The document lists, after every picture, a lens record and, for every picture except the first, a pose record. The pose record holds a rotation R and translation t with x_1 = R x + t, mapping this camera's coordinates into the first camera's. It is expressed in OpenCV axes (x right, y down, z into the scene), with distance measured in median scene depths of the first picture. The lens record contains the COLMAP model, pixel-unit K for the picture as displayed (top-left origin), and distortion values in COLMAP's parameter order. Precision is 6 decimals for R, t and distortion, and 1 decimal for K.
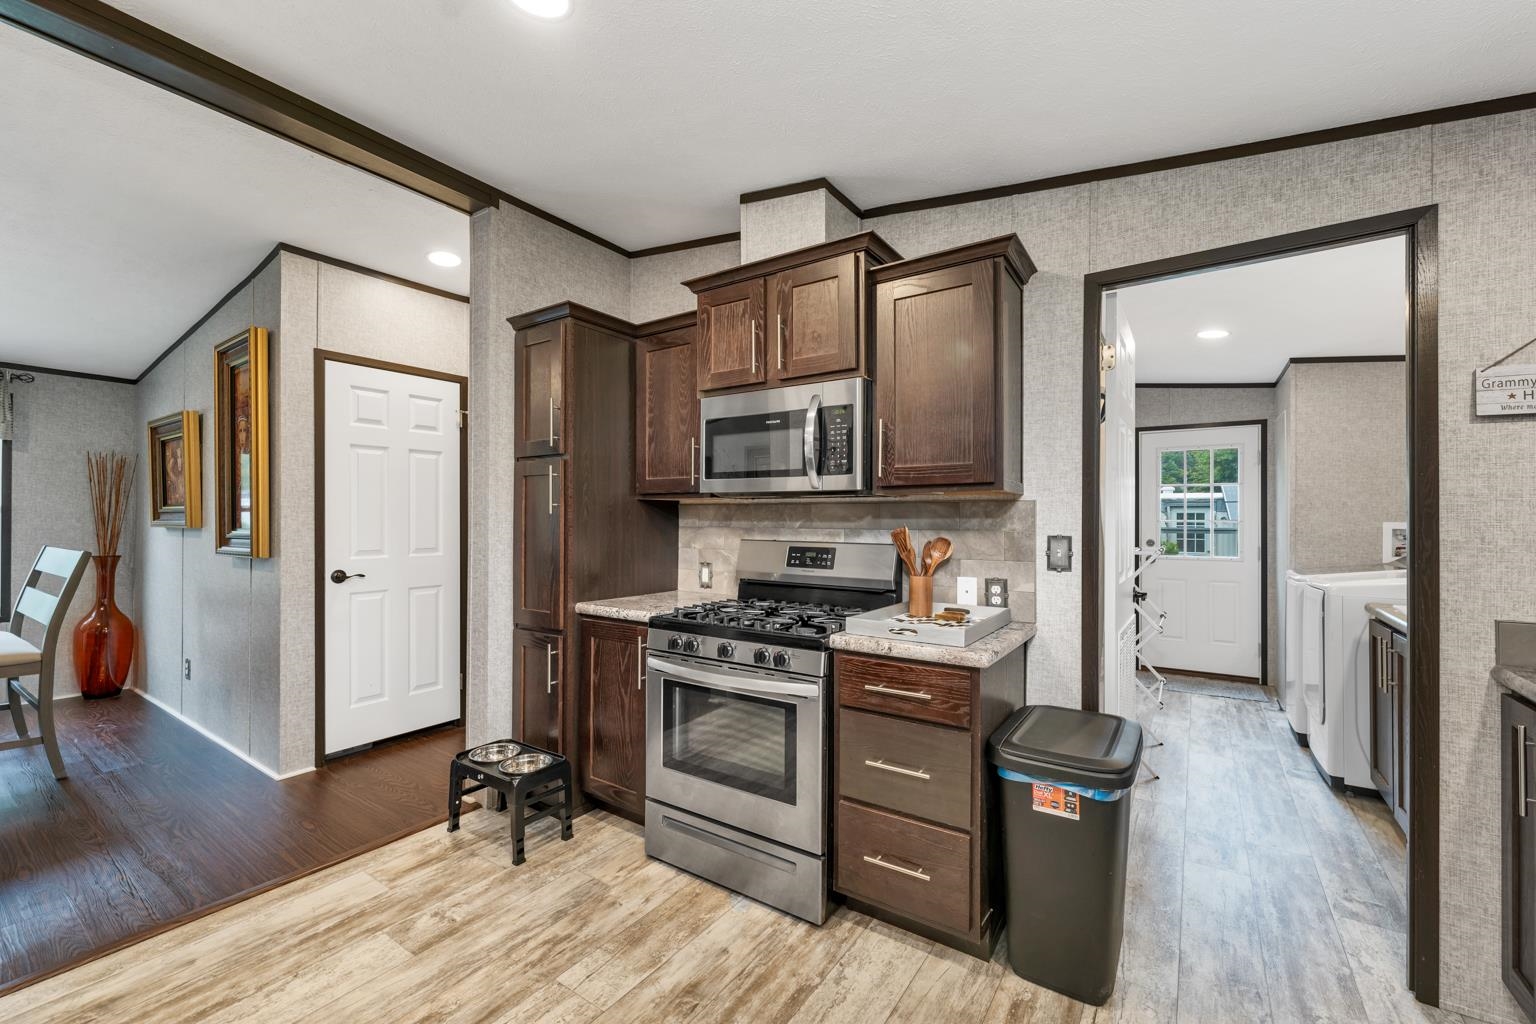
lens RADIAL K [[625.6, 0, 764.9], [0, 625.6, 519.8], [0, 0, 1]] dist [-0.000158, 0.000151]
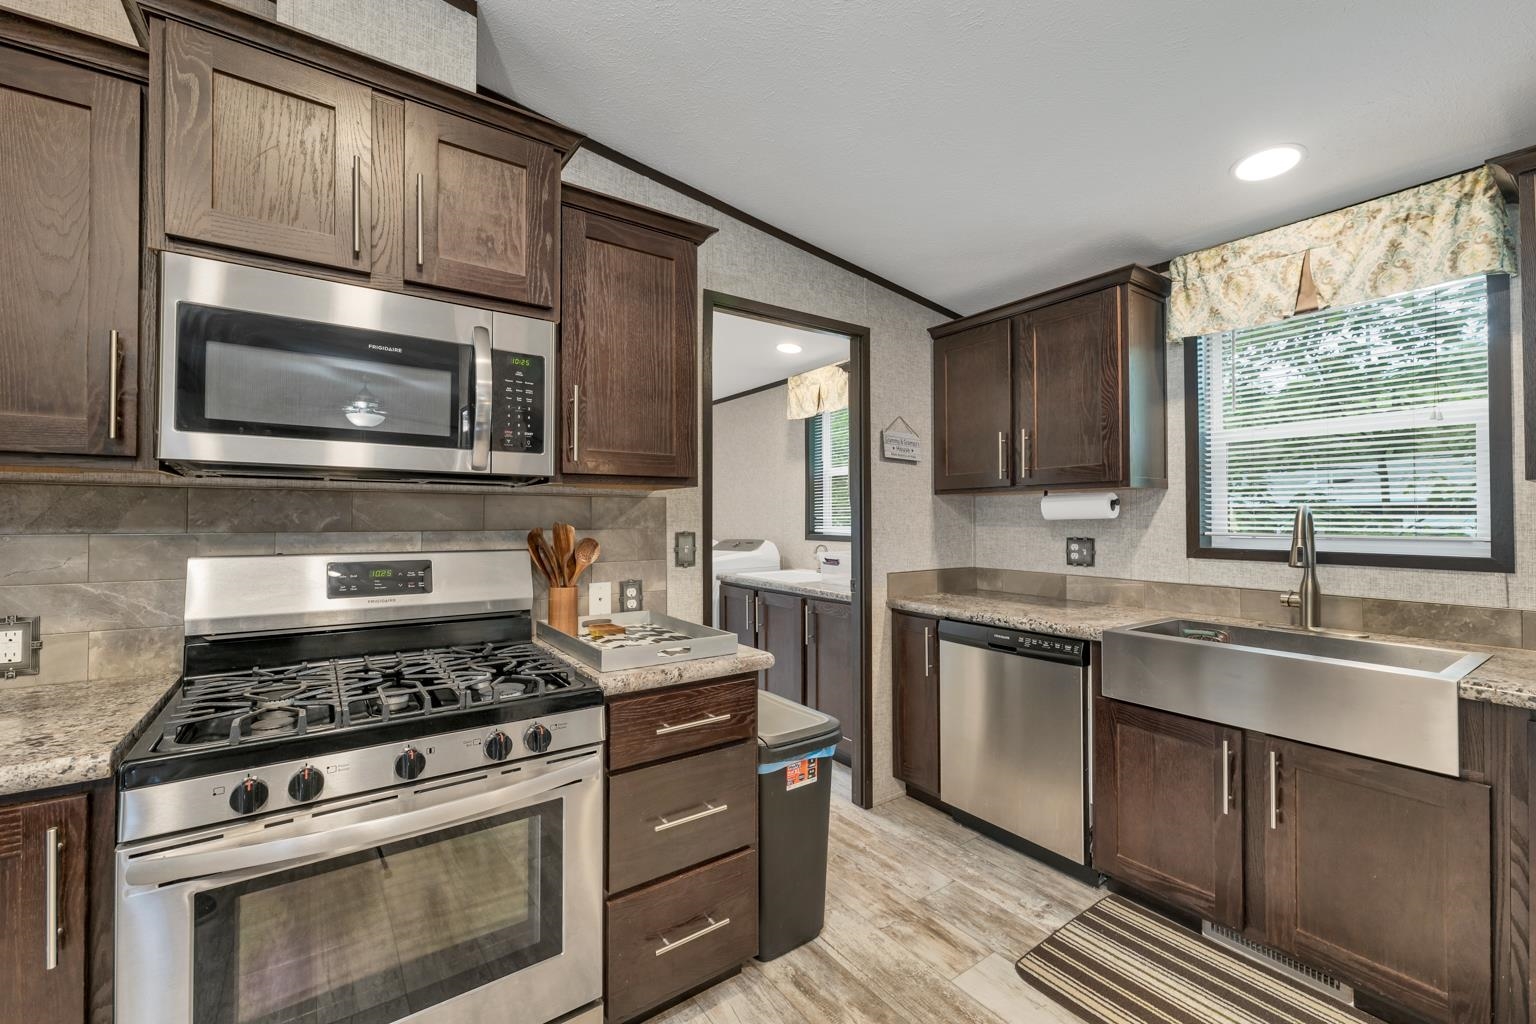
lens RADIAL K [[625.6, 0, 762.8], [0, 625.6, 514.1], [0, 0, 1]] dist [-0.000158, 0.000151]
pose [[0.348535, 0.002732, 0.937292, -0.447250], [-0.000761, 0.999996, -0.002632, -0.001860], [-0.937295, 0.000204, 0.348536, 0.516753]]
